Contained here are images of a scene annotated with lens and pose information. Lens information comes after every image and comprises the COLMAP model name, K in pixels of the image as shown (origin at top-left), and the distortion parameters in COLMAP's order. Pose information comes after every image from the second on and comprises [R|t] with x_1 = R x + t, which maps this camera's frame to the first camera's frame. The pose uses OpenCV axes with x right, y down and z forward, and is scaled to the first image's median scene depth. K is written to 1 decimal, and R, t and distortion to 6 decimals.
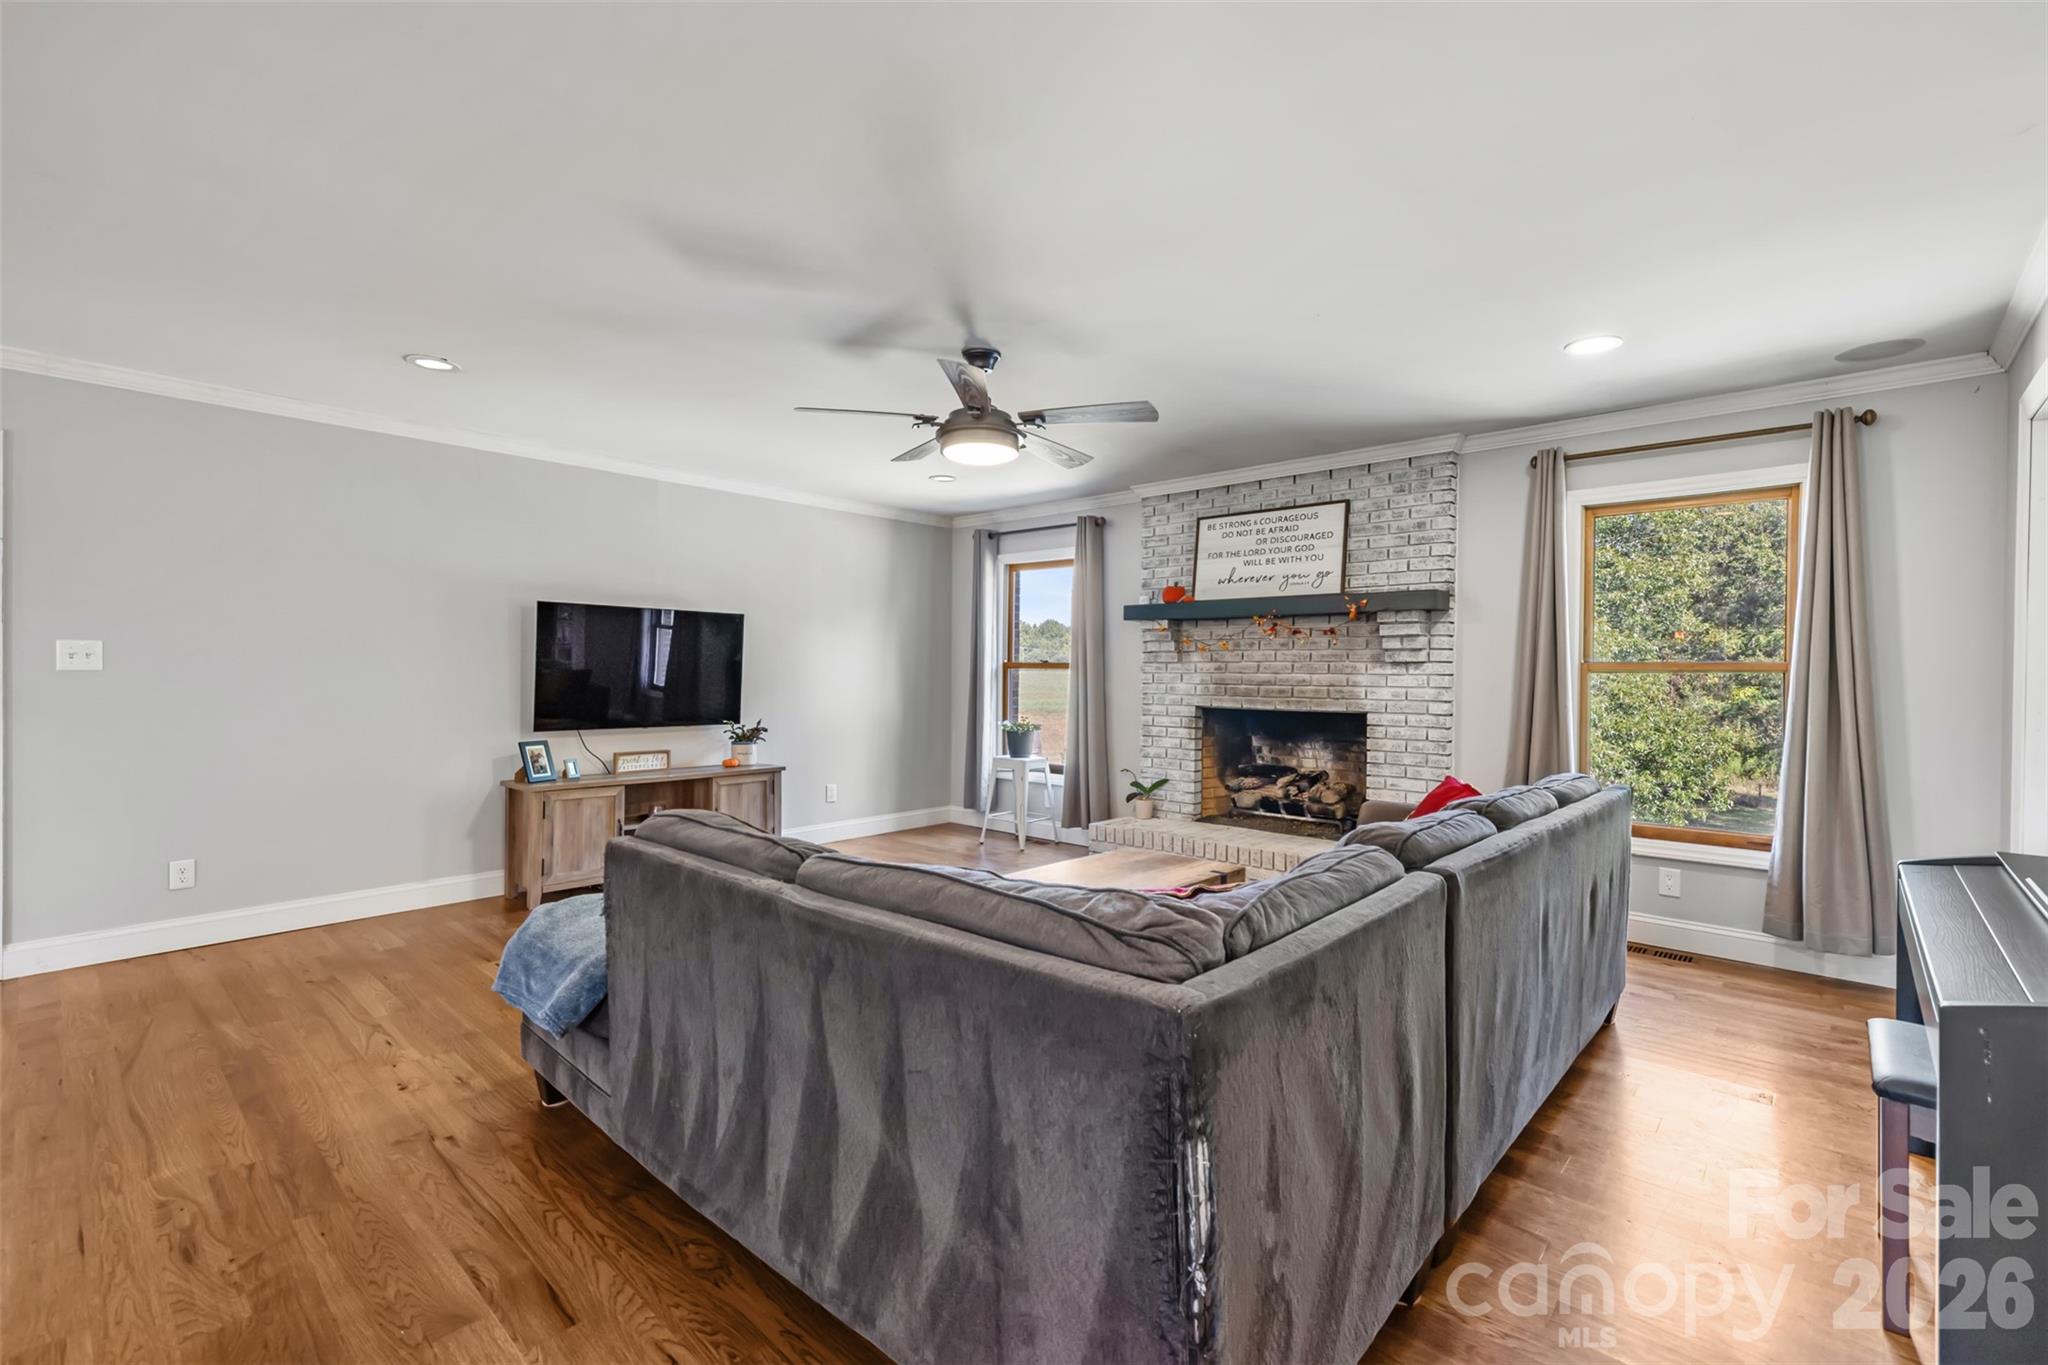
lens RADIAL K [[897.2, 0, 1031.1], [0, 897.2, 673.7], [0, 0, 1]] dist [0.001124, 0.000028]
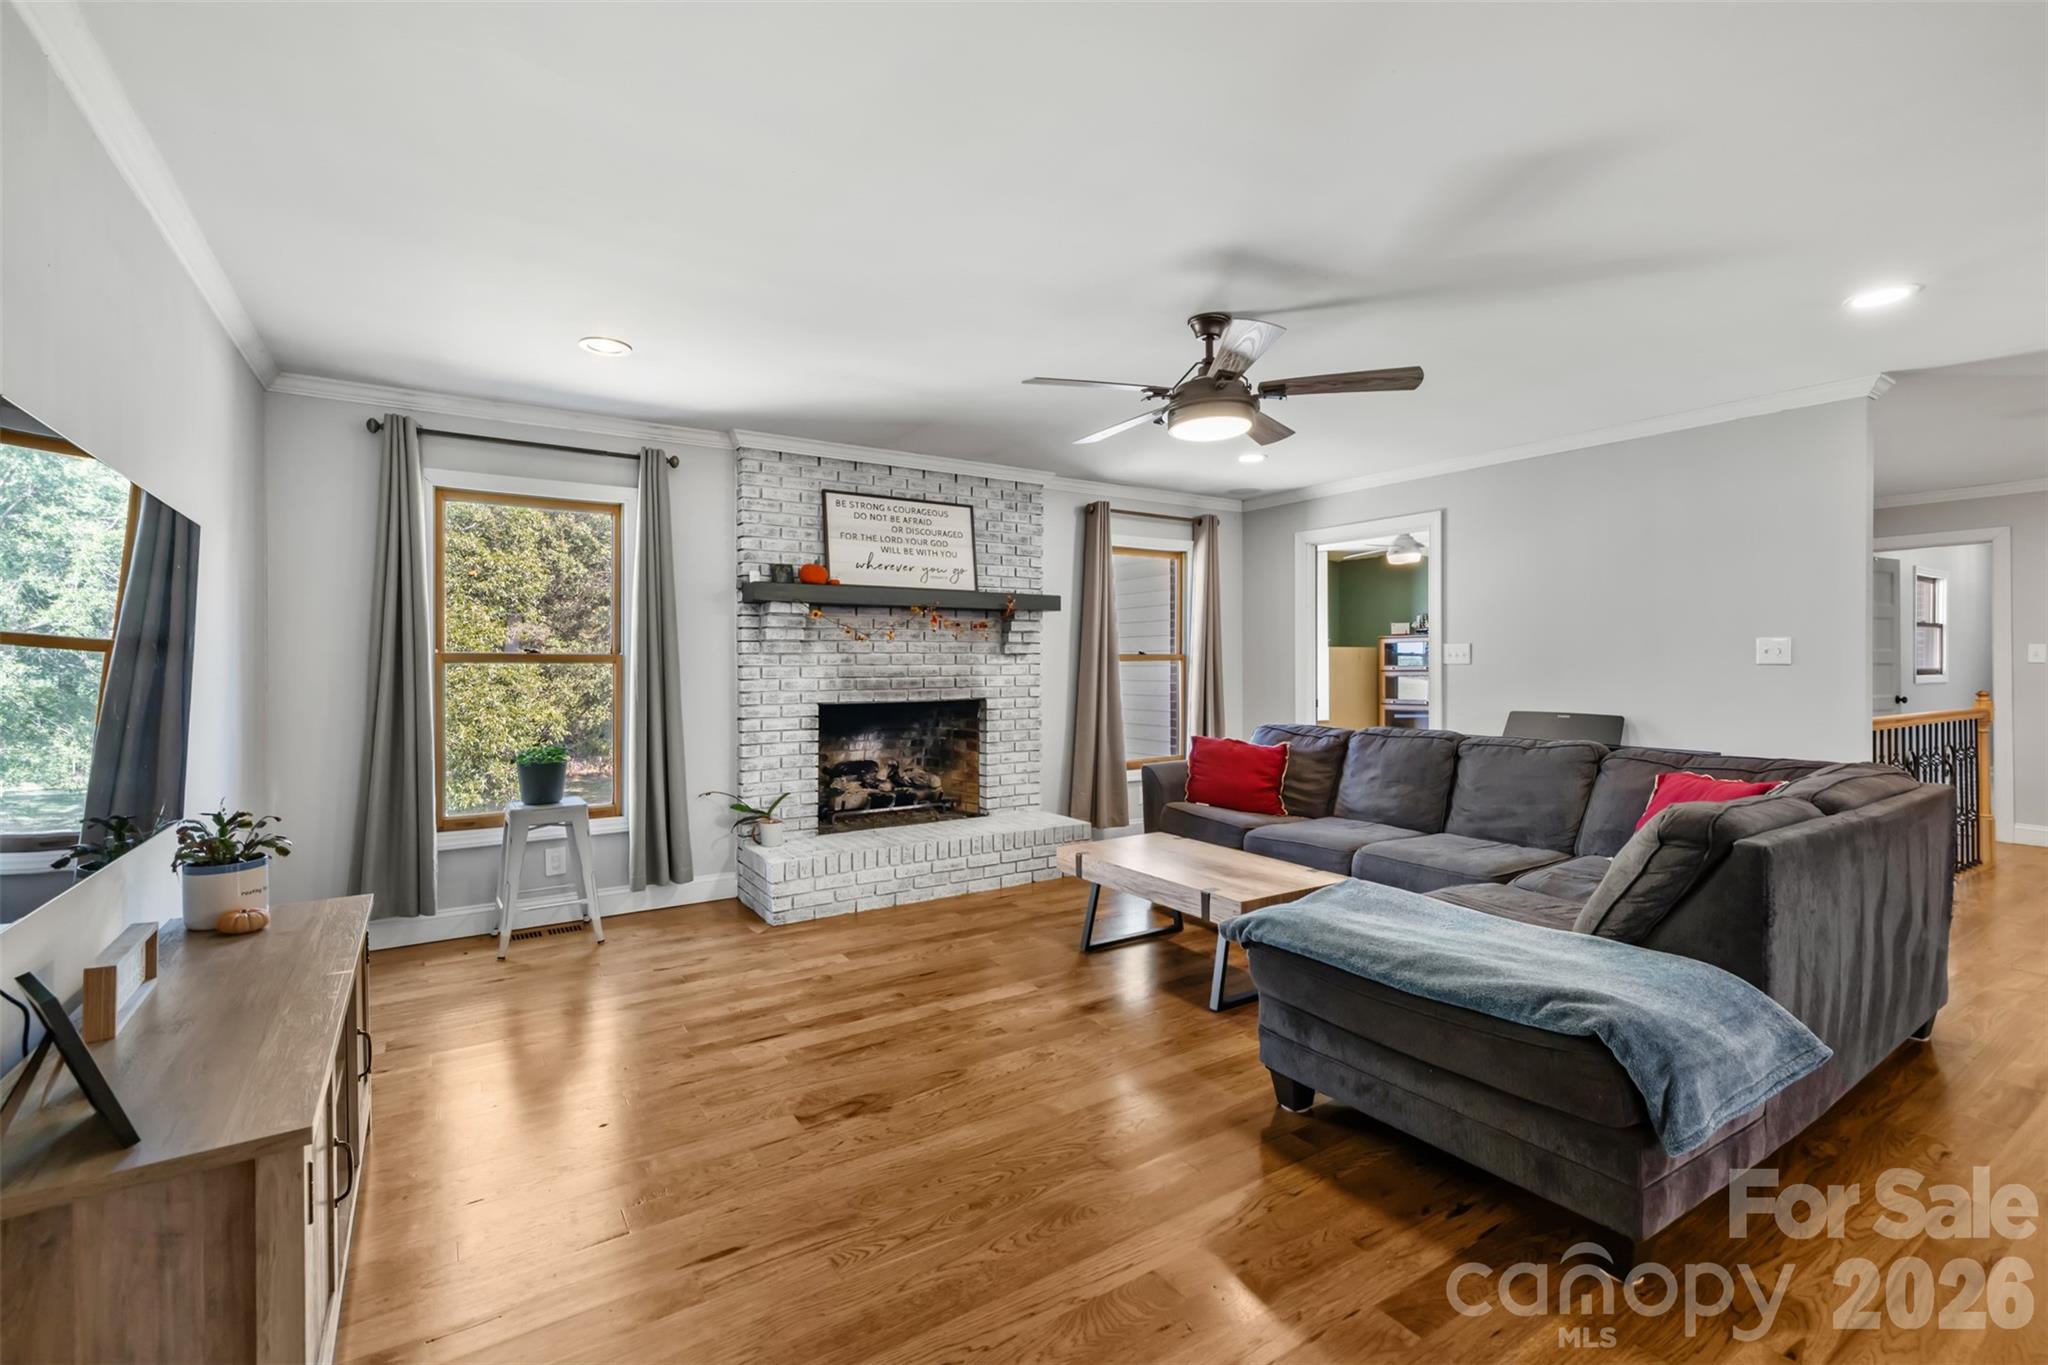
lens RADIAL K [[897.2, 0, 1031.1], [0, 897.2, 673.7], [0, 0, 1]] dist [0.001124, 0.000028]
pose [[0.247878, -0.021646, 0.968549, -0.649187], [0.010285, 0.999753, 0.019711, -0.008666], [-0.968737, 0.005076, 0.248040, 0.614365]]
